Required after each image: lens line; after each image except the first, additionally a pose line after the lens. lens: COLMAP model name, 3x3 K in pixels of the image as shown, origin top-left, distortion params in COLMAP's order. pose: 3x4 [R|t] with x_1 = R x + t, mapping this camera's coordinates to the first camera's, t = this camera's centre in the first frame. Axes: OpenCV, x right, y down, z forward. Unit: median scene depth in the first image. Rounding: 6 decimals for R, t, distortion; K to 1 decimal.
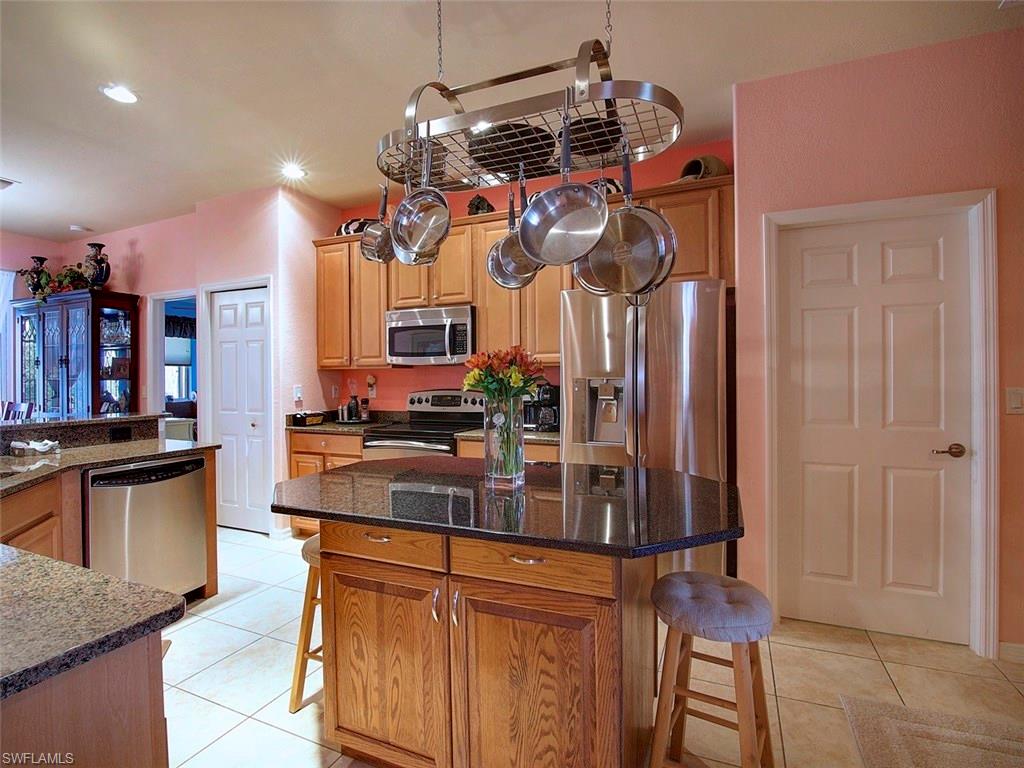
lens RADIAL K [[491.5, 0, 510.3], [0, 491.5, 386.3], [0, 0, 1]] dist [-0.021340, -0.003675]
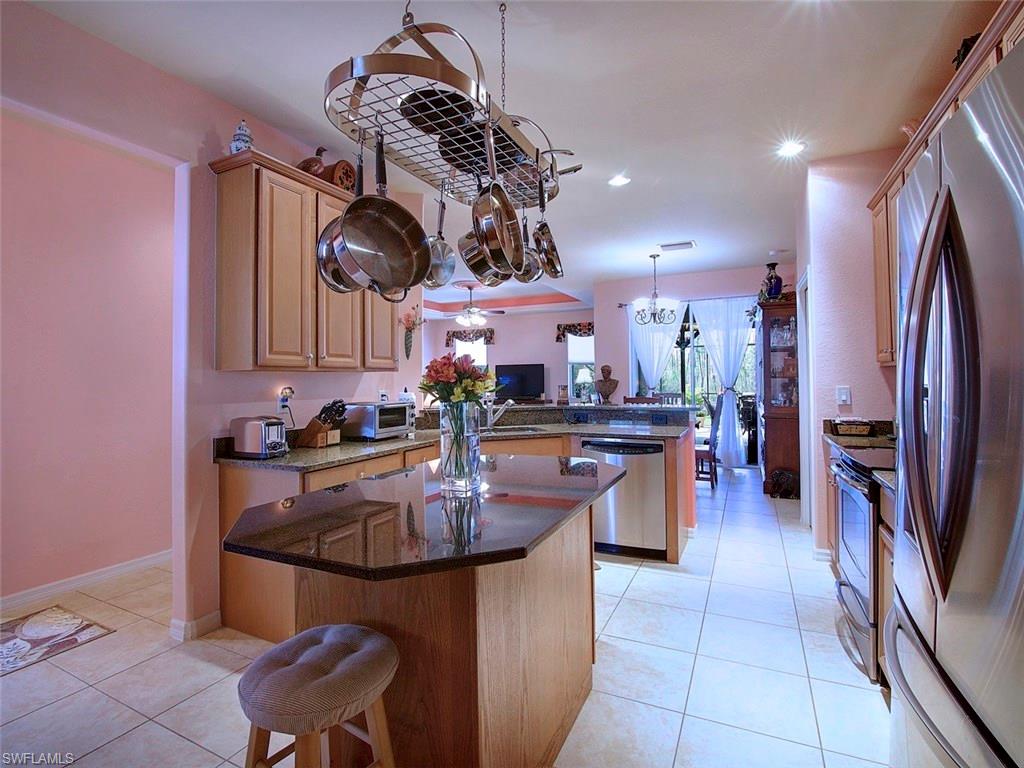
lens RADIAL K [[491.5, 0, 514.9], [0, 491.5, 375.2], [0, 0, 1]] dist [-0.021340, -0.003675]
pose [[-0.043500, -0.002191, -0.999051, 0.459444], [-0.008733, 0.999960, -0.001812, -0.015317], [0.999015, 0.008645, -0.043517, 0.517949]]
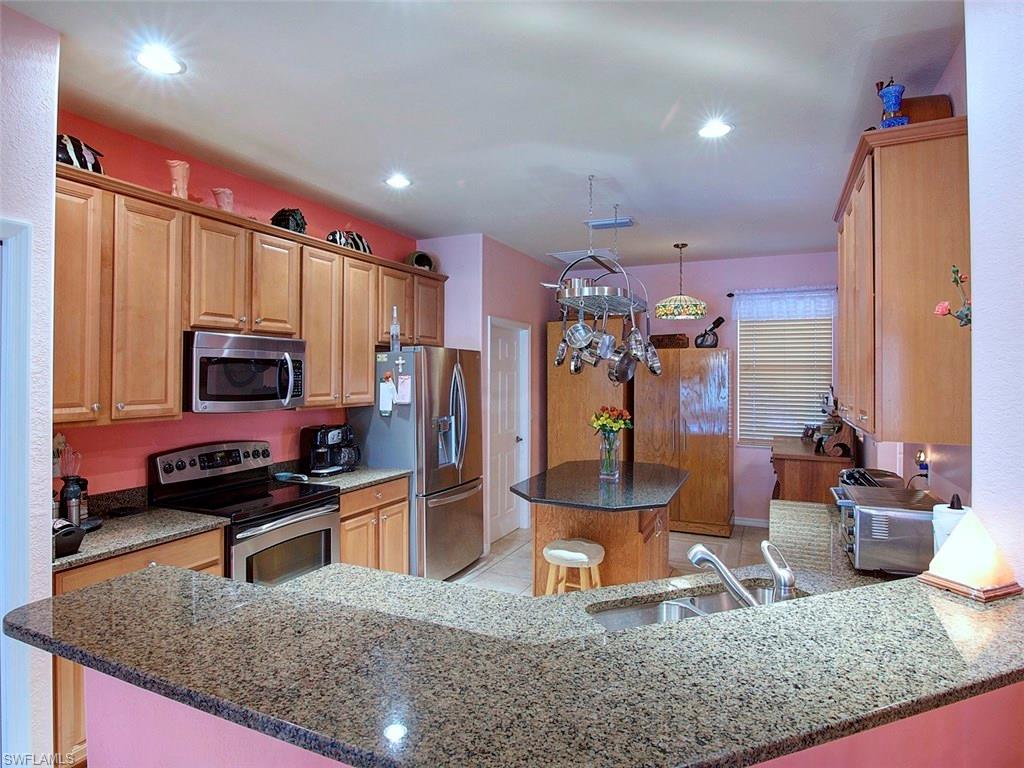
lens RADIAL K [[571.4, 0, 512.1], [0, 571.4, 380.7], [0, 0, 1]] dist [-0.036855, -0.001764]
pose [[0.020784, -0.002751, 0.999780, -0.980765], [0.008589, 0.999960, 0.002573, -0.086420], [-0.999747, 0.008534, 0.020807, 0.575885]]
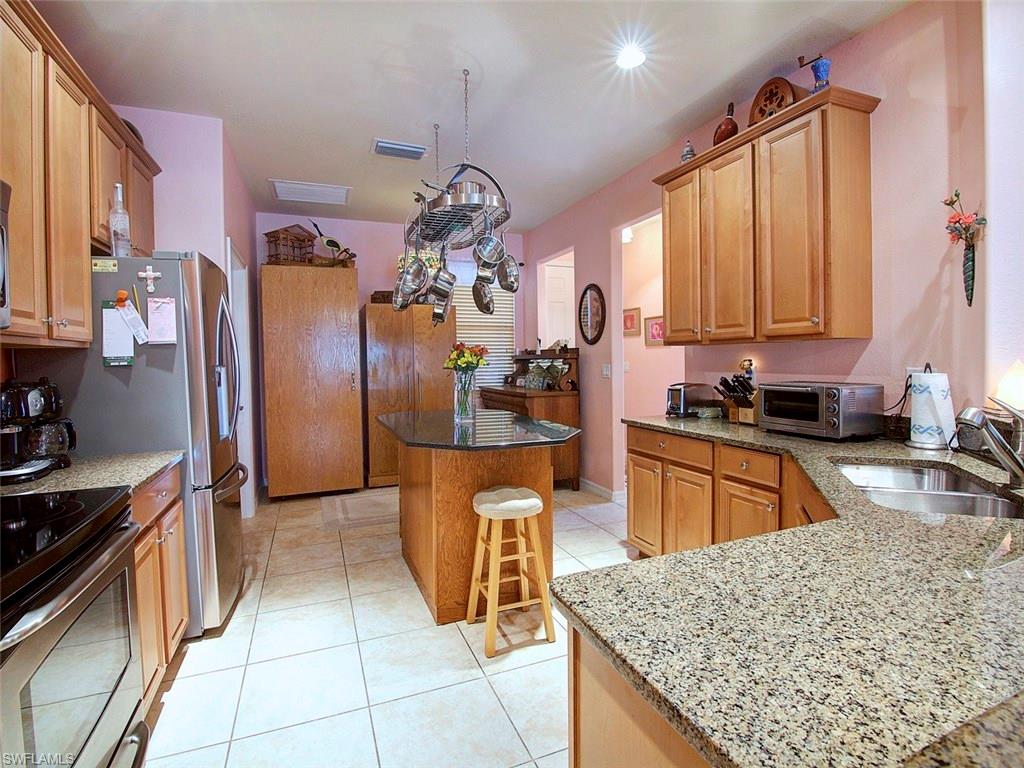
lens RADIAL K [[491.5, 0, 509.0], [0, 491.5, 383.1], [0, 0, 1]] dist [-0.021340, -0.003675]
pose [[-0.705592, -0.014093, 0.708478, -0.567866], [0.032079, 0.998142, 0.051803, -0.009455], [-0.707892, 0.059280, -0.703829, 0.932269]]
